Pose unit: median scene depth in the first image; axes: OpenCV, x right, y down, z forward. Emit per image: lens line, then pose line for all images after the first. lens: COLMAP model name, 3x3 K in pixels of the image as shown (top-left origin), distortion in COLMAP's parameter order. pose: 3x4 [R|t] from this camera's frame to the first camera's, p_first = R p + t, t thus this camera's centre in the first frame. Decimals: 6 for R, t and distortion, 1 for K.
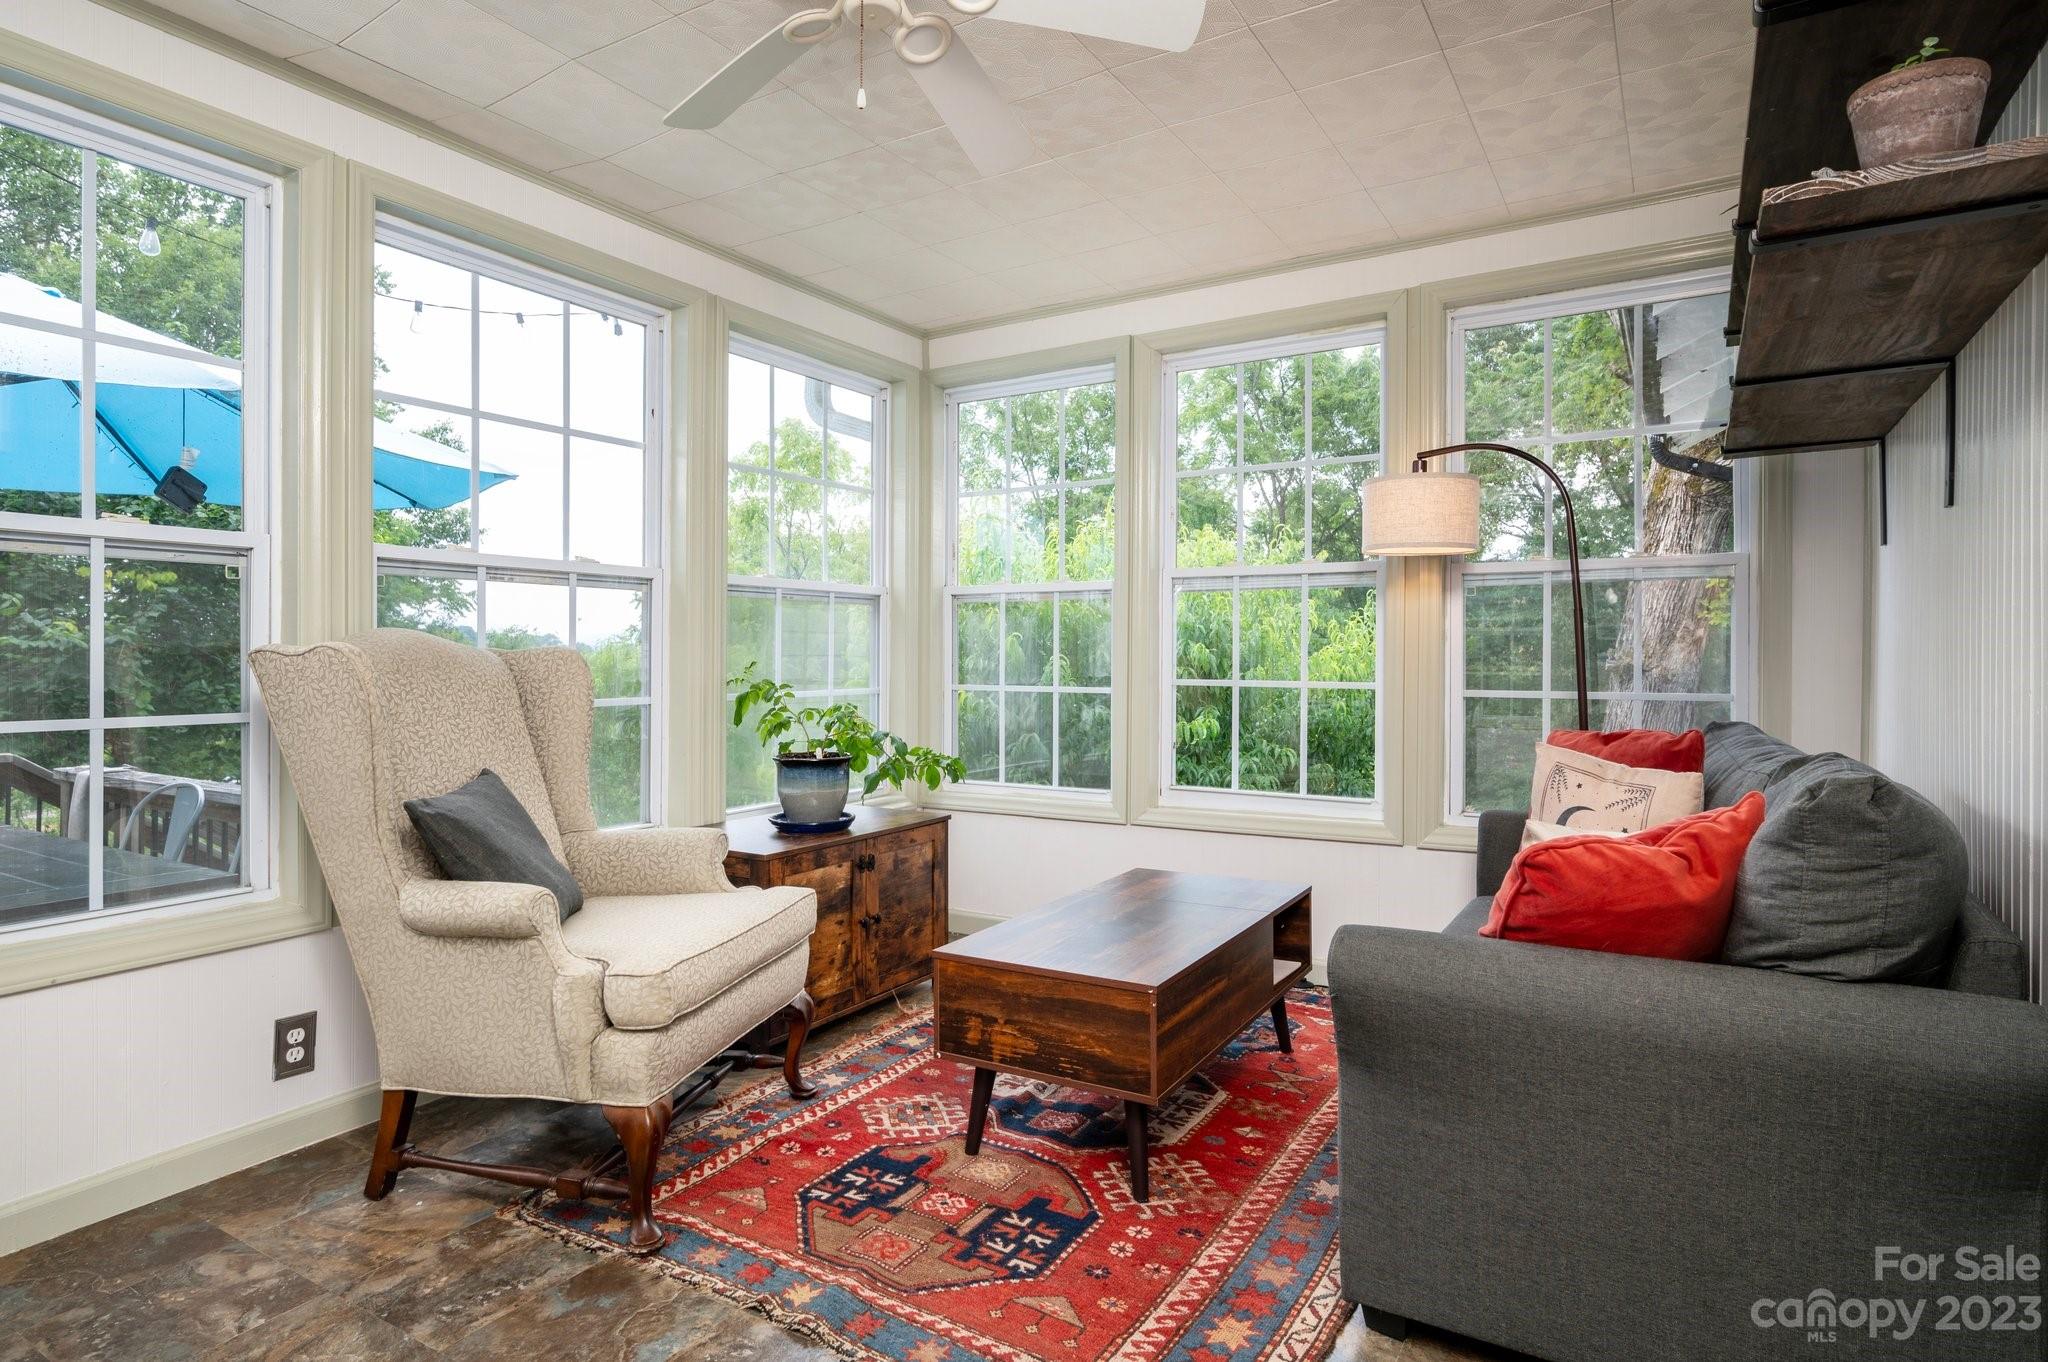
lens RADIAL K [[1097.6, 0, 1023.6], [0, 1097.6, 659.7], [0, 0, 1]] dist [-0.000545, 0.000203]
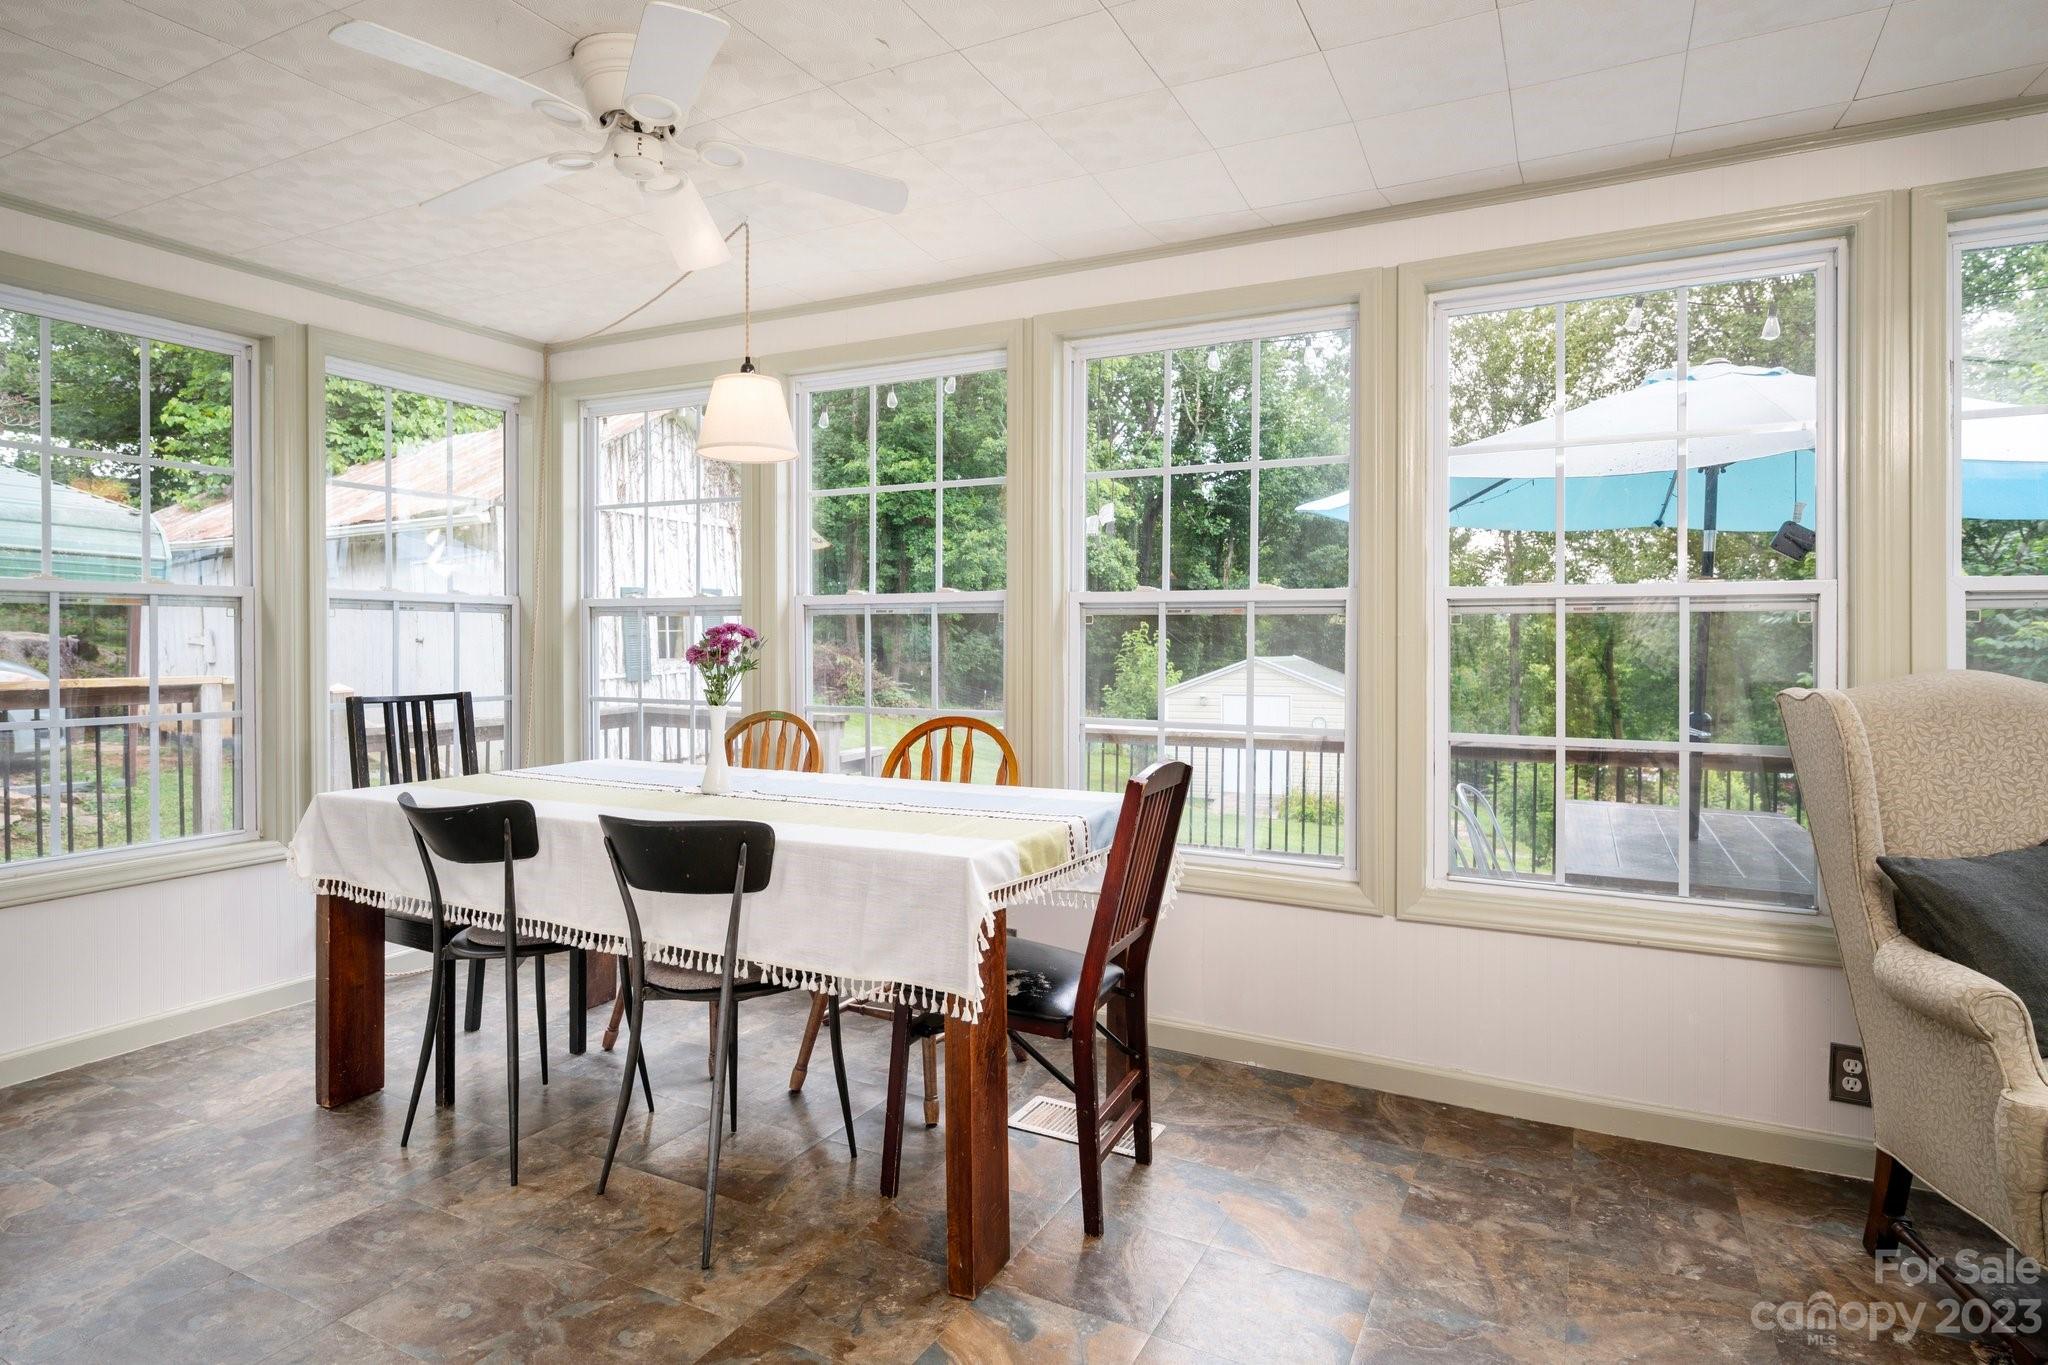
lens RADIAL K [[1081.3, 0, 1010.5], [0, 1081.3, 651.8], [0, 0, 1]] dist [-0.000910, 0.000021]
pose [[0.064771, 0.003477, -0.997894, 0.324443], [-0.006331, 0.999975, 0.003073, -0.047880], [0.997880, 0.006118, 0.064792, 0.160448]]
